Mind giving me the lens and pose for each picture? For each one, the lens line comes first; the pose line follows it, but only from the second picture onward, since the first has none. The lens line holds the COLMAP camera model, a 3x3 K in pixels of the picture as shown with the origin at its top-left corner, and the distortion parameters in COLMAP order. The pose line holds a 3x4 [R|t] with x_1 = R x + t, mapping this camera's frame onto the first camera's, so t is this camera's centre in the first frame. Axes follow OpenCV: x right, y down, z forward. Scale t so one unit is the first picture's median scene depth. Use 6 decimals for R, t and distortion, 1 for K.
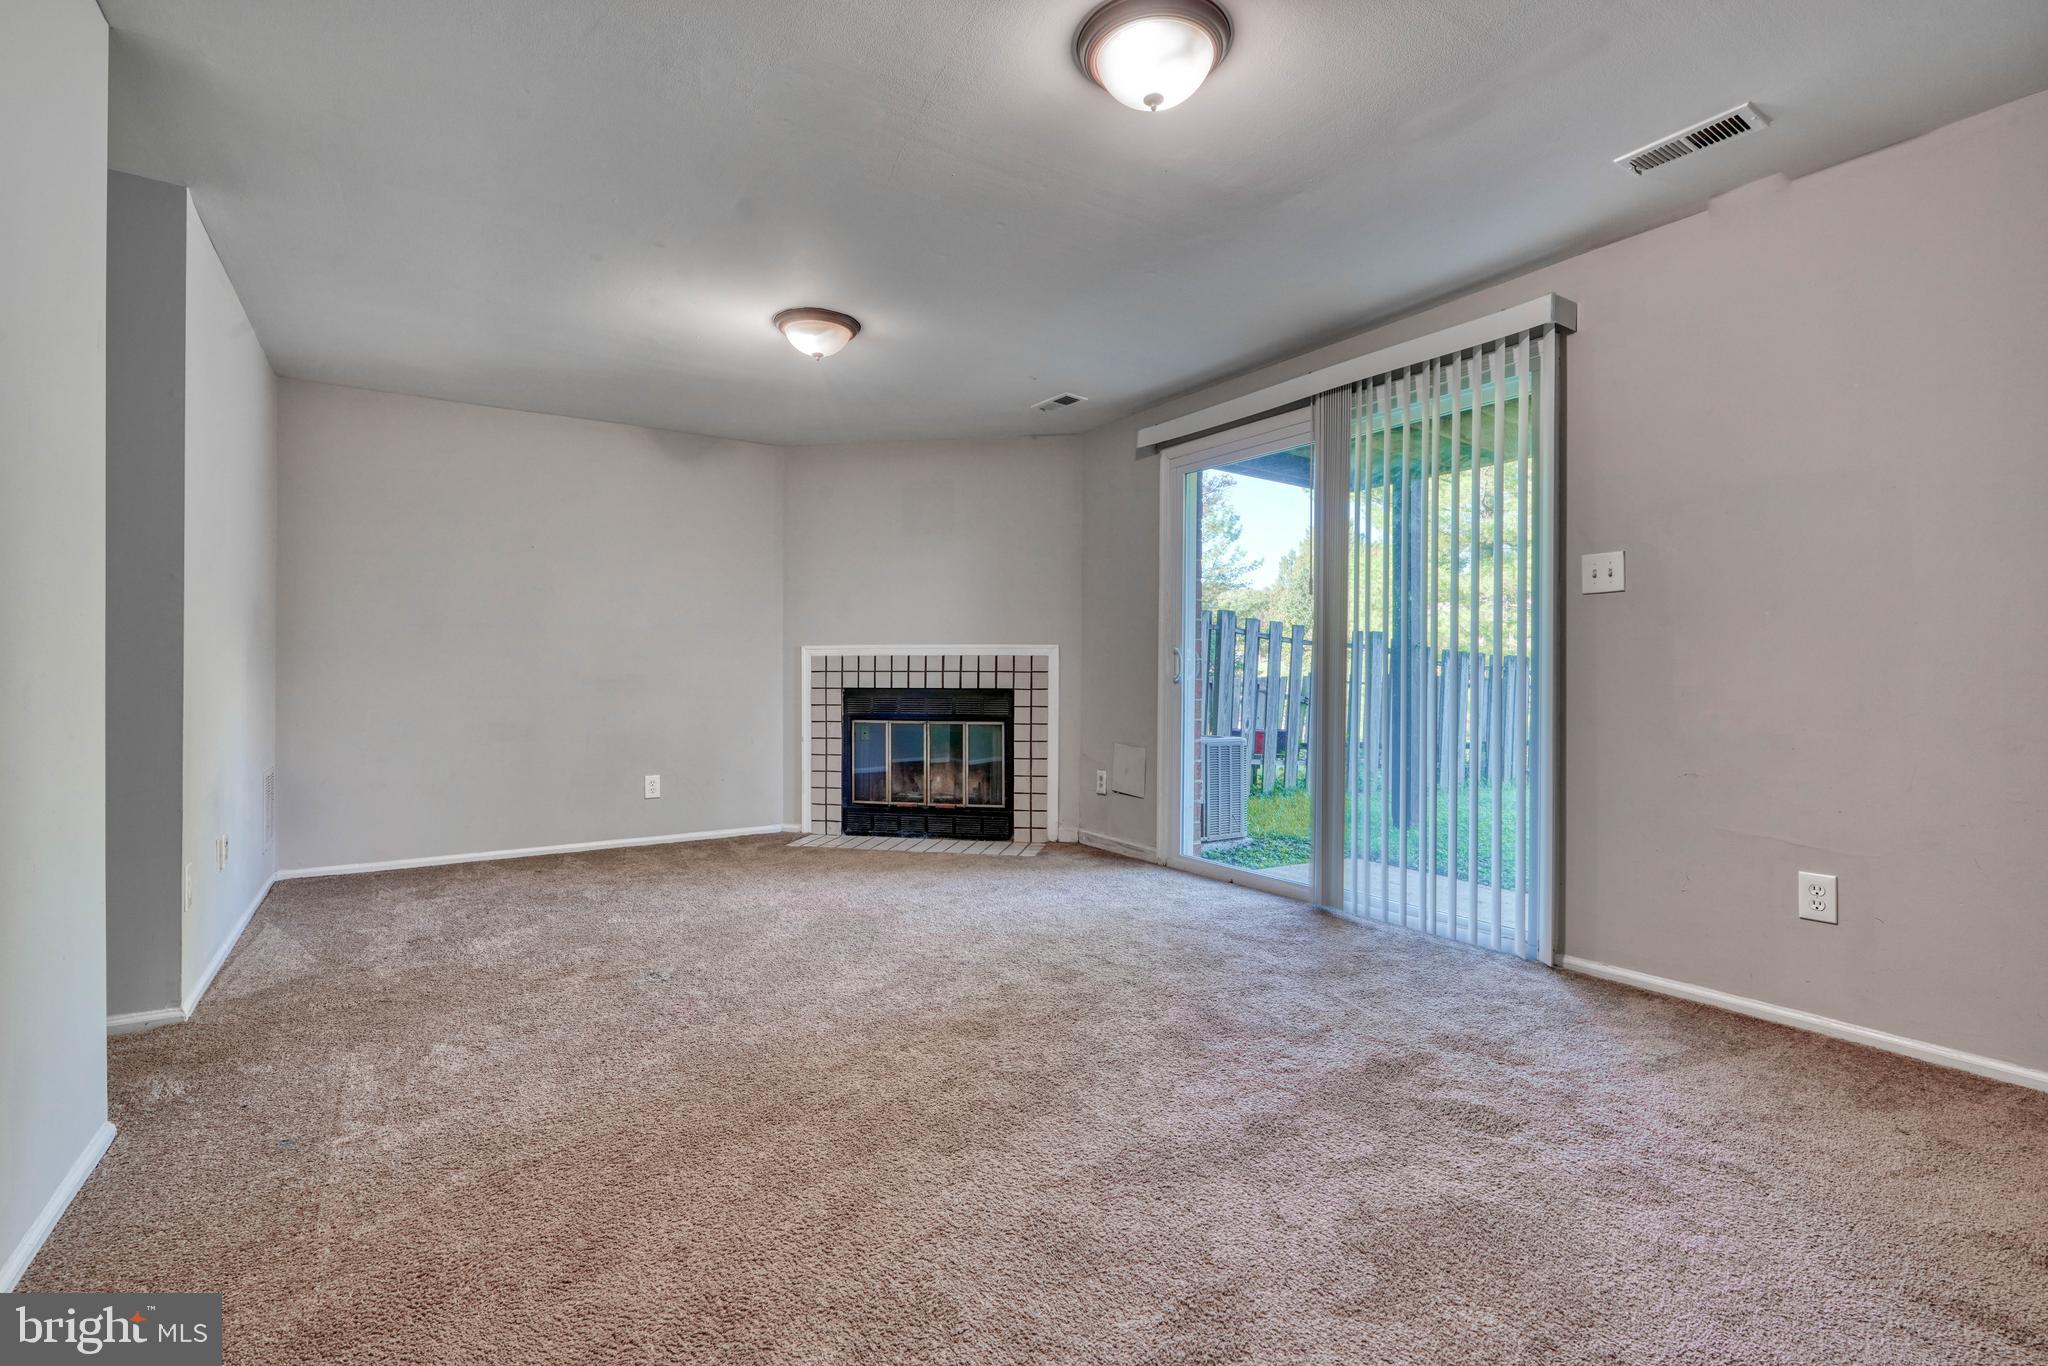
lens RADIAL K [[932.9, 0, 1019.9], [0, 932.9, 674.0], [0, 0, 1]] dist [-0.004475, -0.000244]
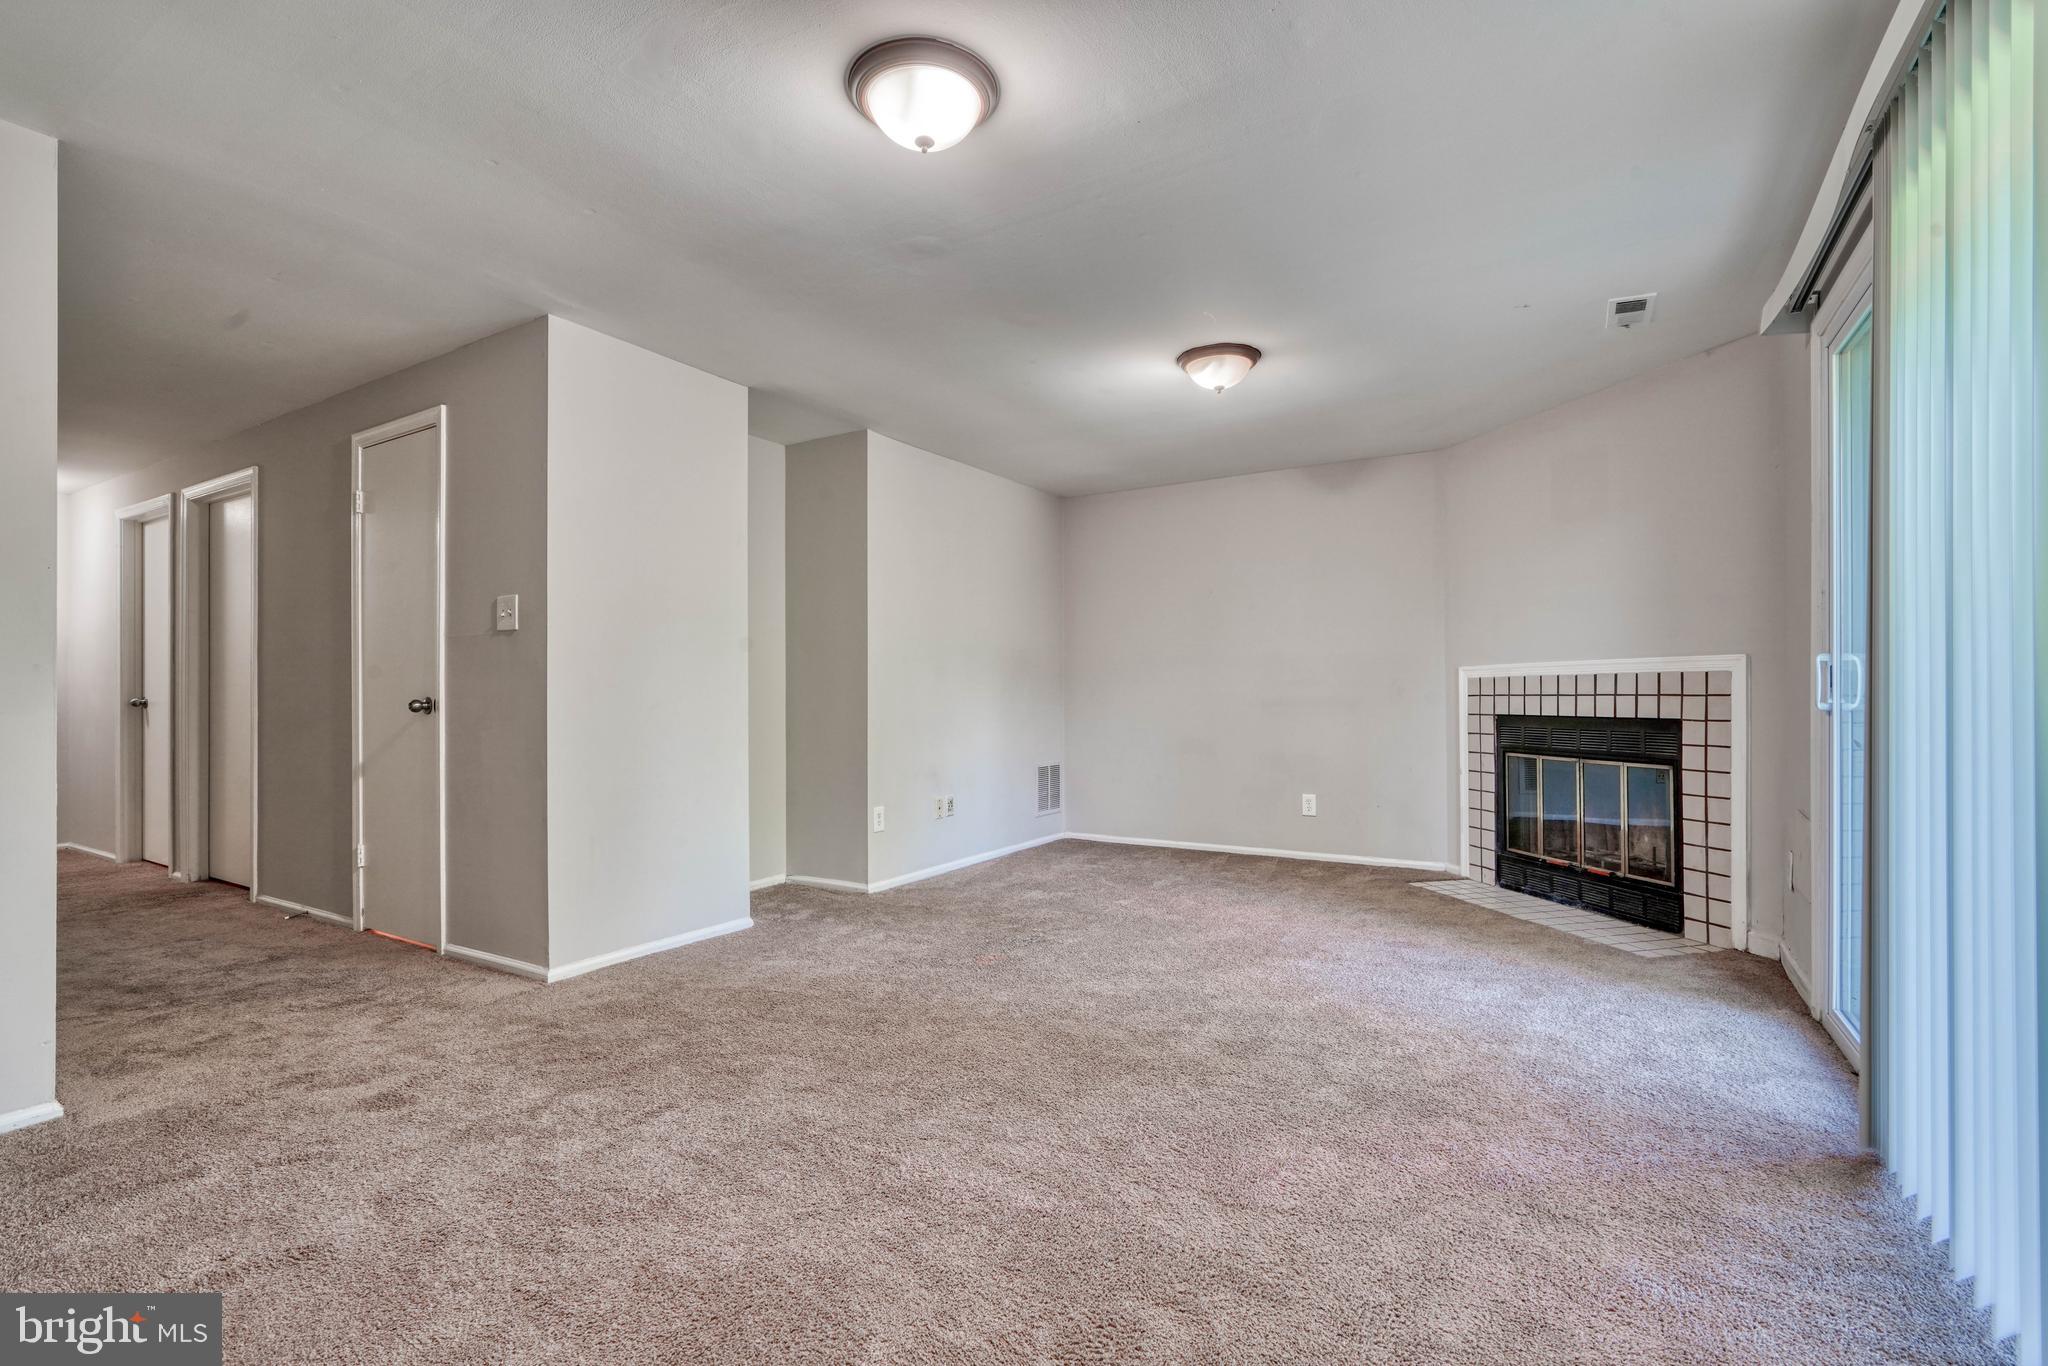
lens RADIAL K [[932.9, 0, 1019.9], [0, 932.9, 674.0], [0, 0, 1]] dist [-0.004475, -0.000244]
pose [[0.420172, -0.023268, -0.907146, 0.417556], [-0.000118, 0.999670, -0.025695, -0.000264], [0.907444, 0.010903, 0.420031, 0.248430]]
